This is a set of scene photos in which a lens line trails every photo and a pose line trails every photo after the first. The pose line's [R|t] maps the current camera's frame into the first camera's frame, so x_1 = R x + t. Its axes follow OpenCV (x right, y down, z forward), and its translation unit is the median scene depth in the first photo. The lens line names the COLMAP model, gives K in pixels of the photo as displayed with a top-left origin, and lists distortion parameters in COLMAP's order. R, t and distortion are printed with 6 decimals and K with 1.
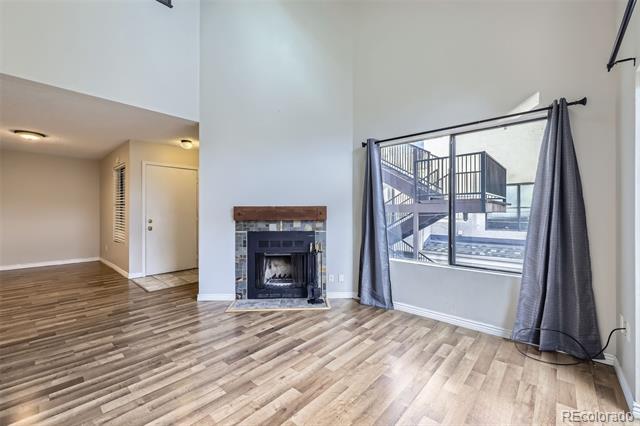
lens RADIAL K [[265.6, 0, 320.6], [0, 265.6, 212.2], [0, 0, 1]] dist [0.001859, 0.000145]
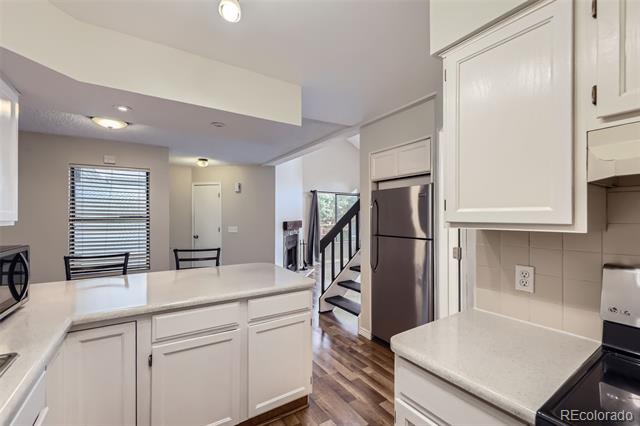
lens RADIAL K [[265.6, 0, 320.0], [0, 265.6, 215.8], [0, 0, 1]] dist [0.001859, 0.000145]
pose [[0.267507, 0.000191, 0.963556, -1.885457], [0.005373, 0.999984, -0.001689, -0.053451], [-0.963541, 0.005629, 0.267502, 0.352760]]
